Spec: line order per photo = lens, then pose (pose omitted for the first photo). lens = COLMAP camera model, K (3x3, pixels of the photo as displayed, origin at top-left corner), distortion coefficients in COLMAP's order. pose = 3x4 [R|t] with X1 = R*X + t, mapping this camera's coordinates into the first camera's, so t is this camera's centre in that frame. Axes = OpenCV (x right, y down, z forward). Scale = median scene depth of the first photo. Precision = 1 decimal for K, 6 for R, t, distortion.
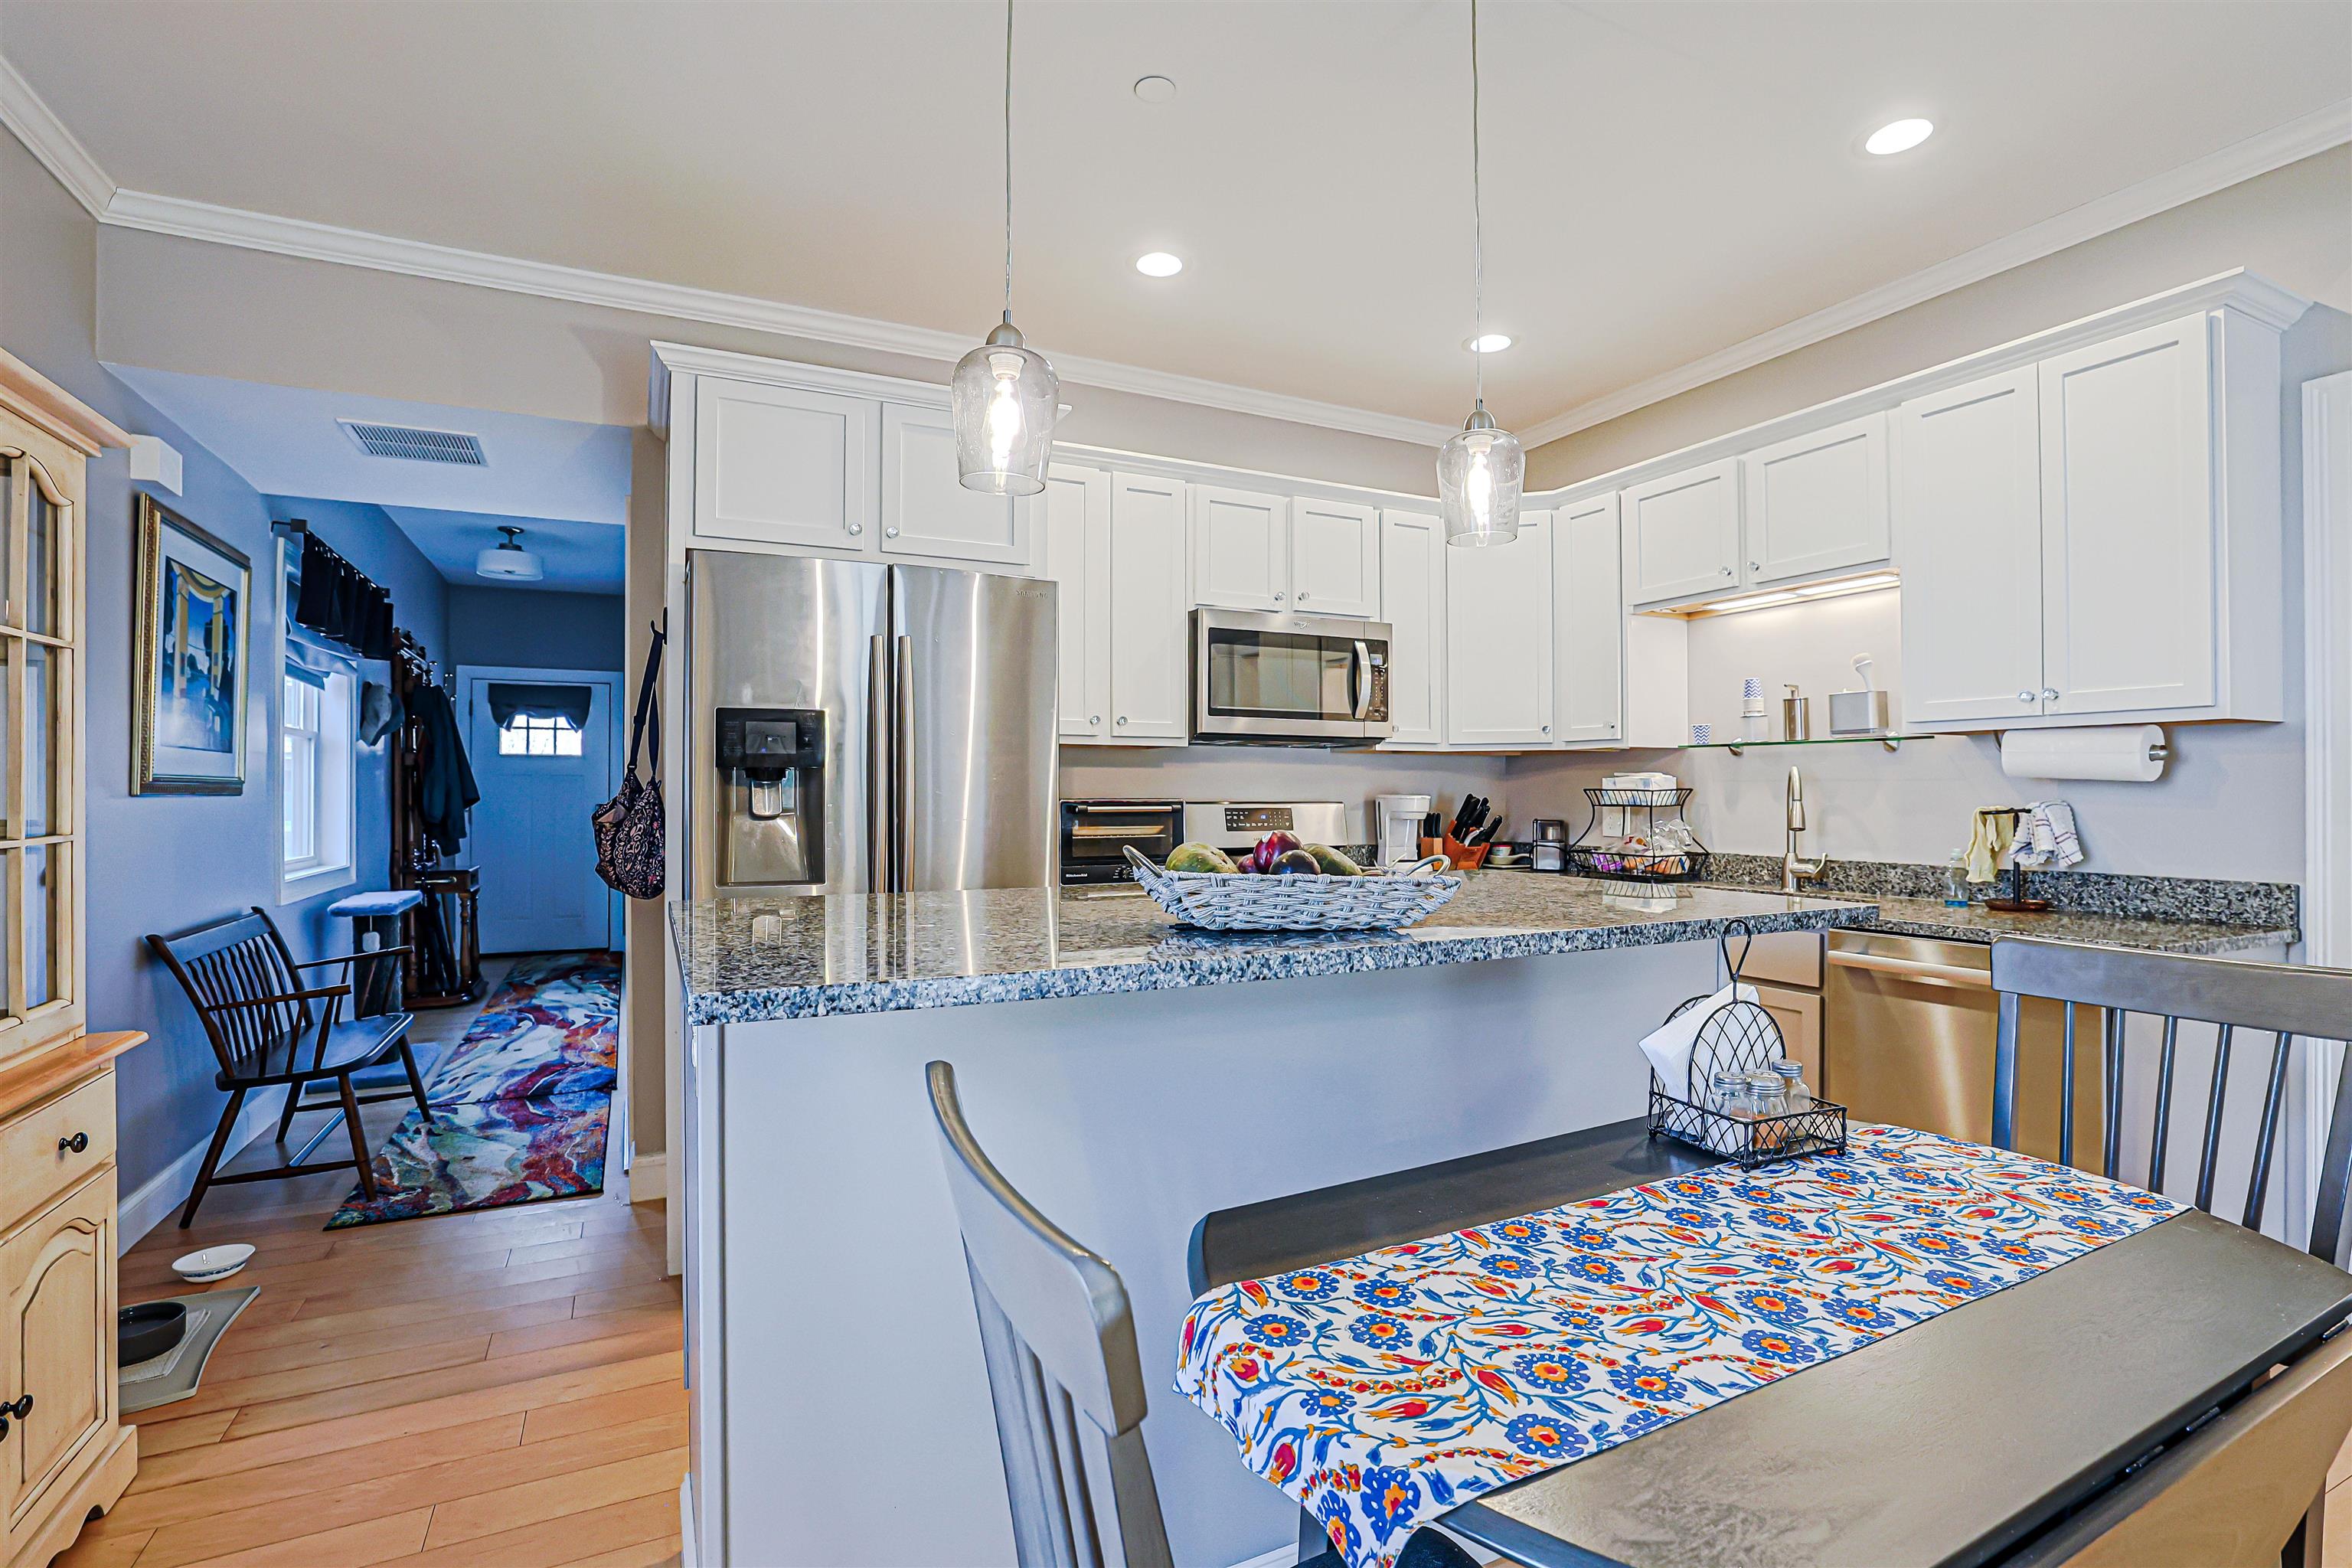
lens RADIAL K [[1074.3, 0, 1176.0], [0, 1074.3, 784.0], [0, 0, 1]] dist [-0.048224, 0.016613]
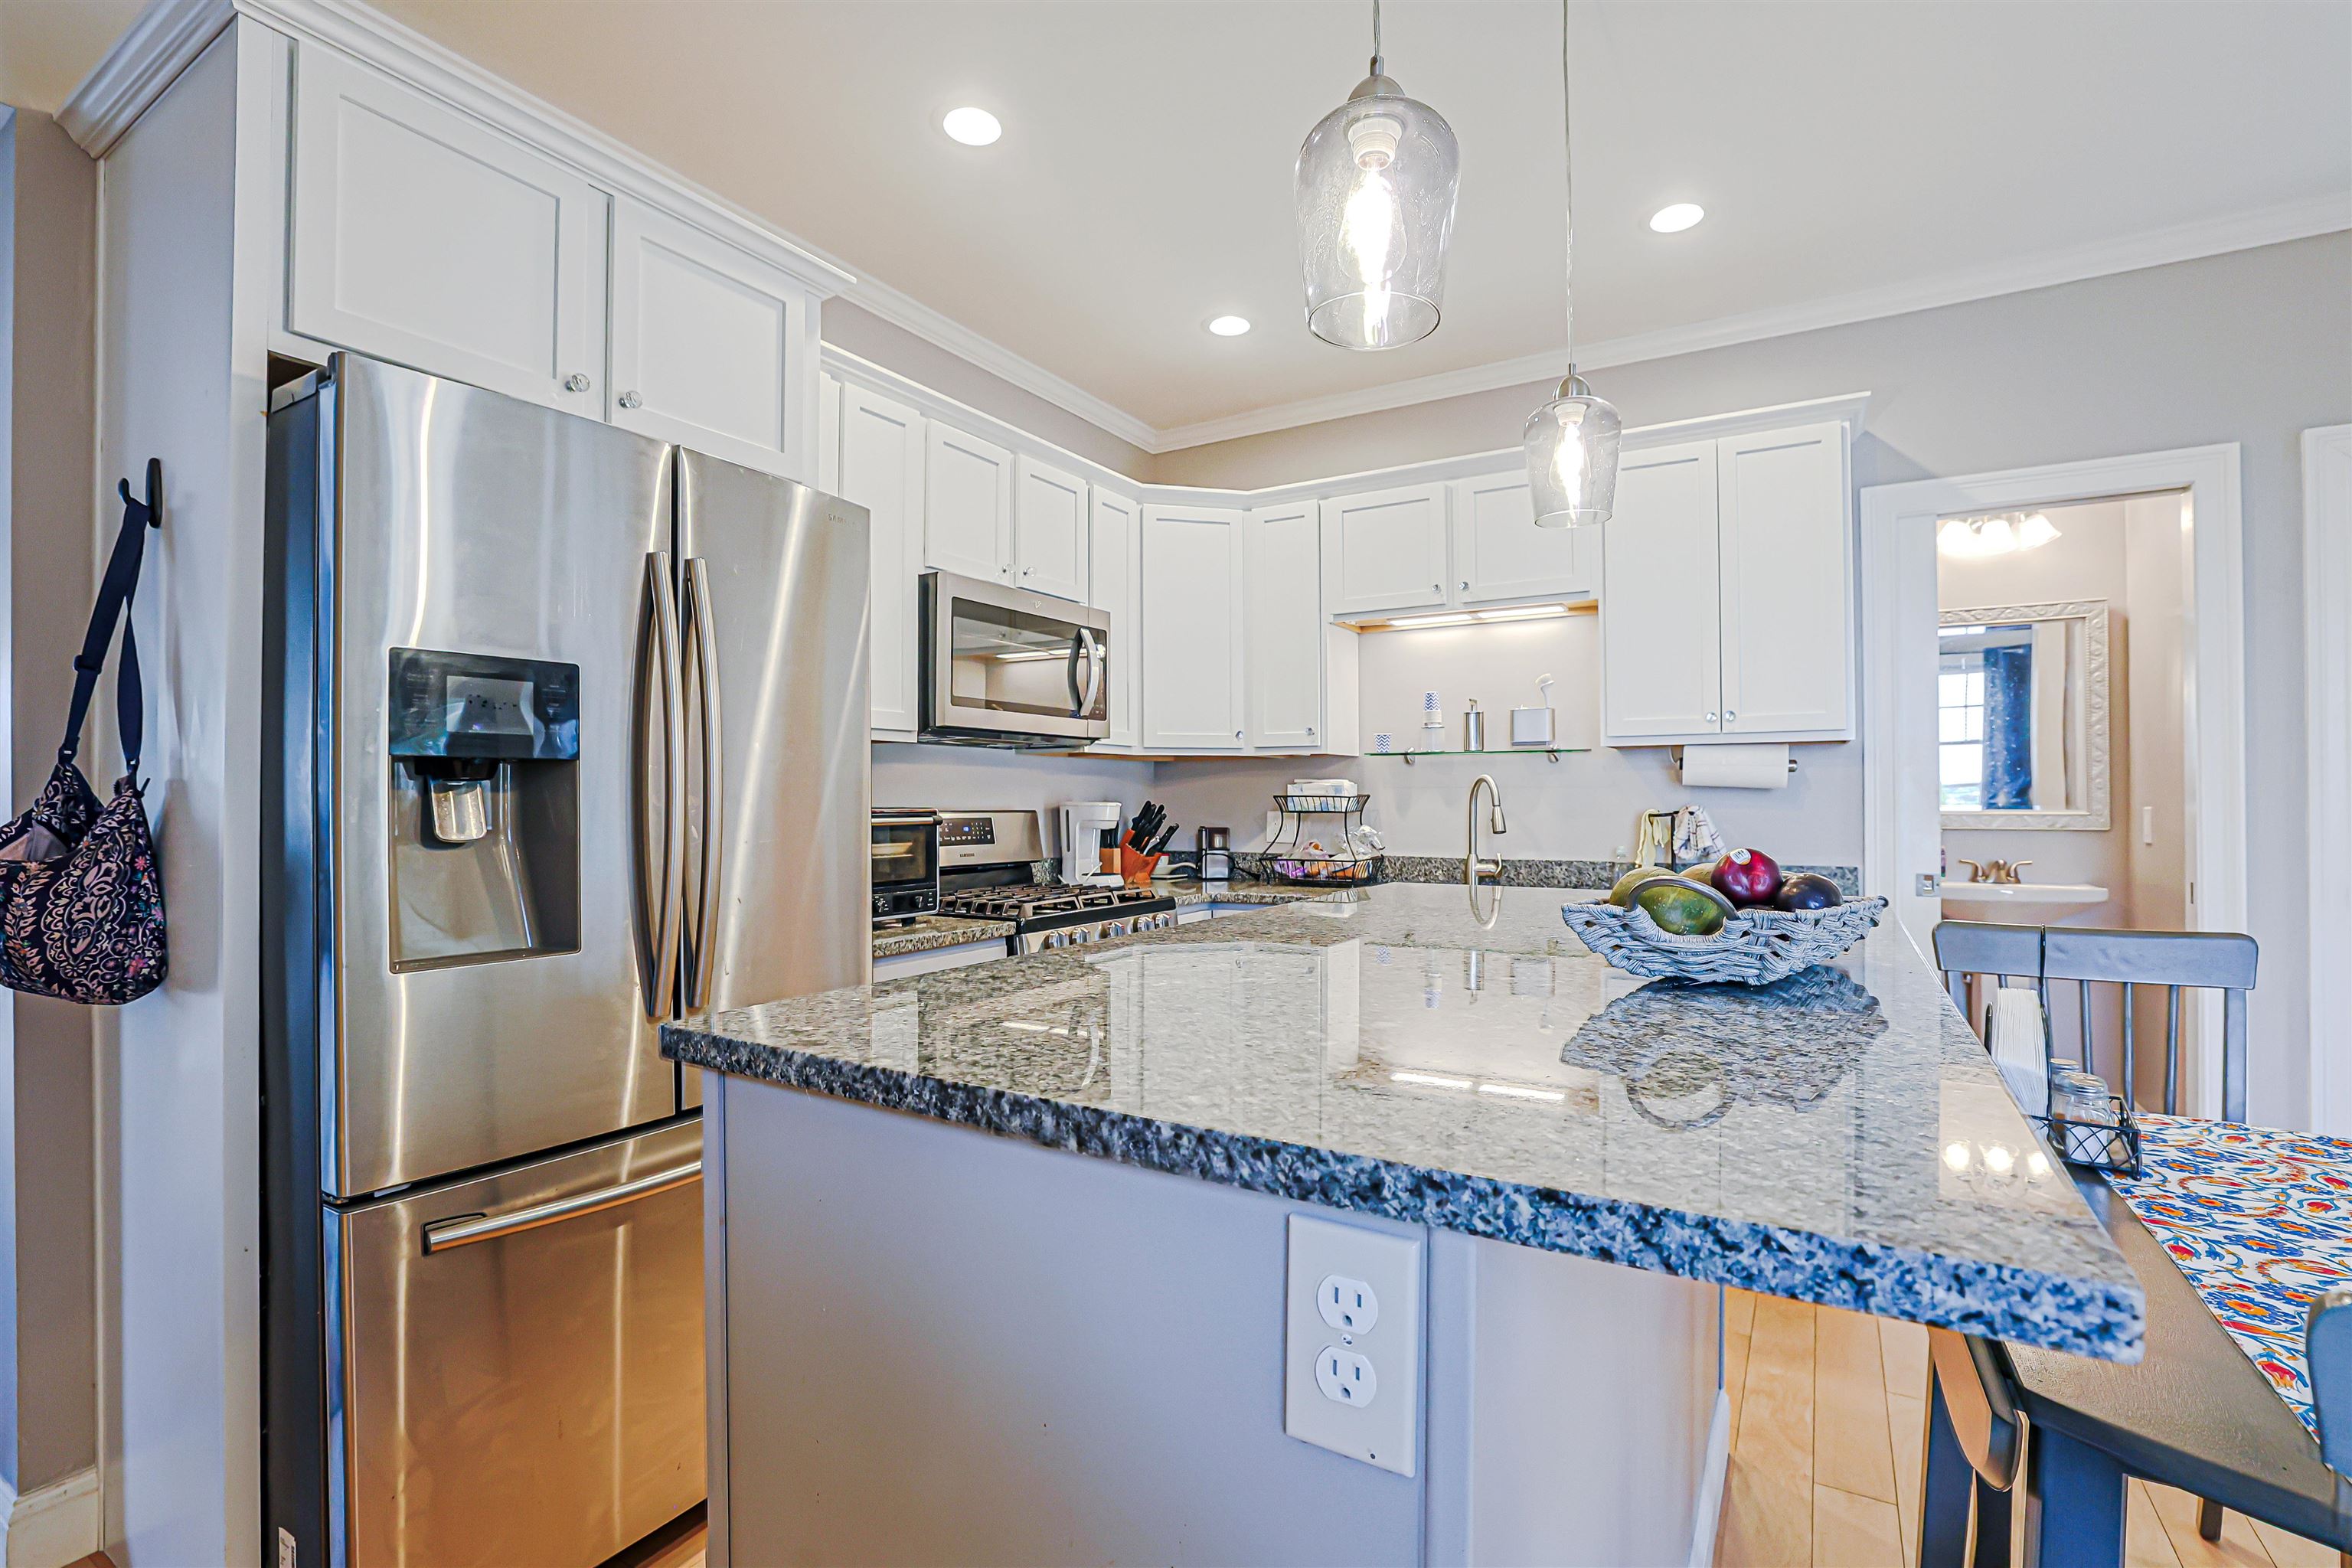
lens RADIAL K [[1080.6, 0, 1176.0], [0, 1080.6, 784.0], [0, 0, 1]] dist [-0.054971, 0.016701]
pose [[0.847817, 0.005346, 0.530261, -0.254354], [-0.001990, 0.999974, -0.006900, 0.001161], [-0.530284, 0.004794, 0.847806, 0.220826]]
